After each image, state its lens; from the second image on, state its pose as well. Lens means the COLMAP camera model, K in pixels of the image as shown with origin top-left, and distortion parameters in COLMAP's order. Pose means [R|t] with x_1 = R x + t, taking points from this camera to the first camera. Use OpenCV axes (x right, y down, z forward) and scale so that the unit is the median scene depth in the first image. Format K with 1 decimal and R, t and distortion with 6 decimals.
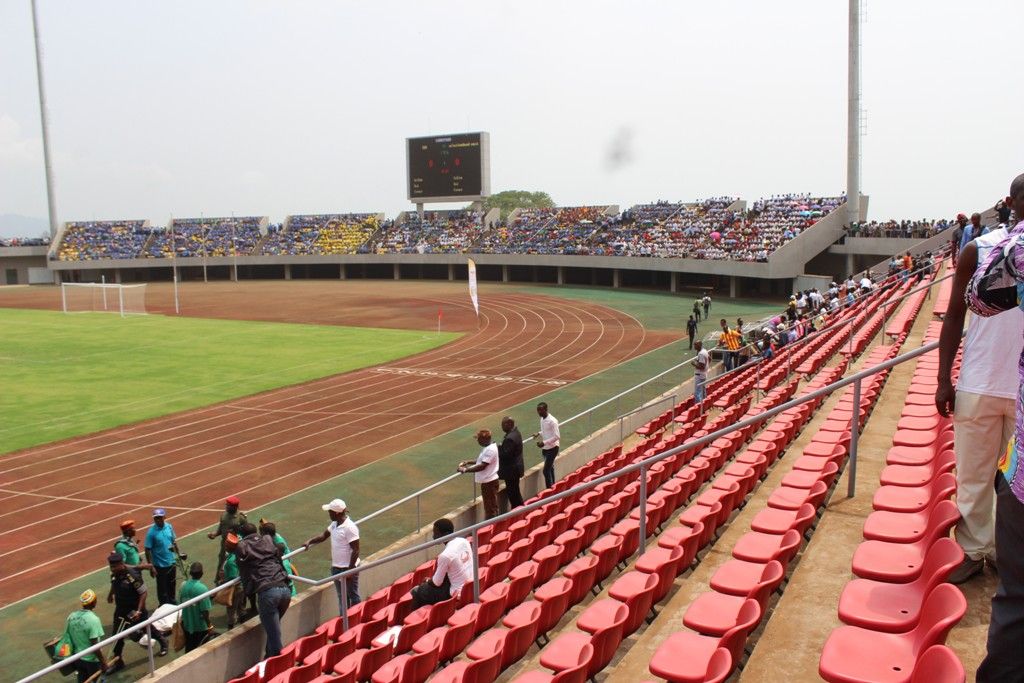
lens RADIAL K [[848.7, 0, 514.5], [0, 848.7, 353.4], [0, 0, 1]] dist [-0.174717, 0.157133]
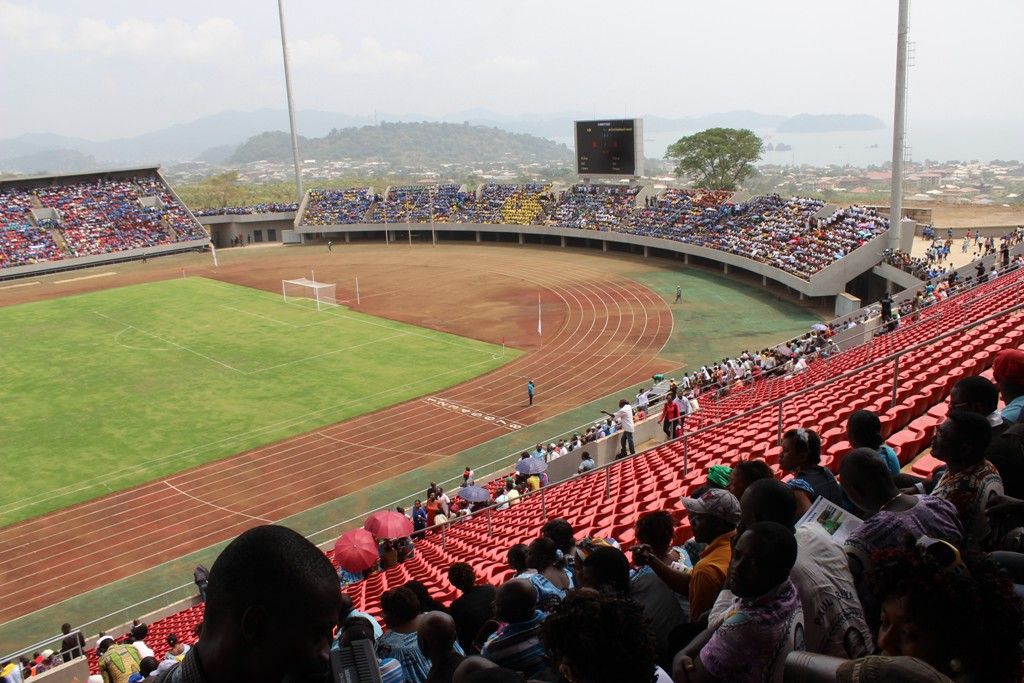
lens RADIAL K [[848.7, 0, 514.5], [0, 848.7, 353.4], [0, 0, 1]] dist [-0.174717, 0.157133]
pose [[0.950517, 0.052092, -0.306275, 0.166313], [-0.011224, 0.990957, 0.133708, -0.098743], [0.310471, -0.123654, 0.942506, -0.148950]]
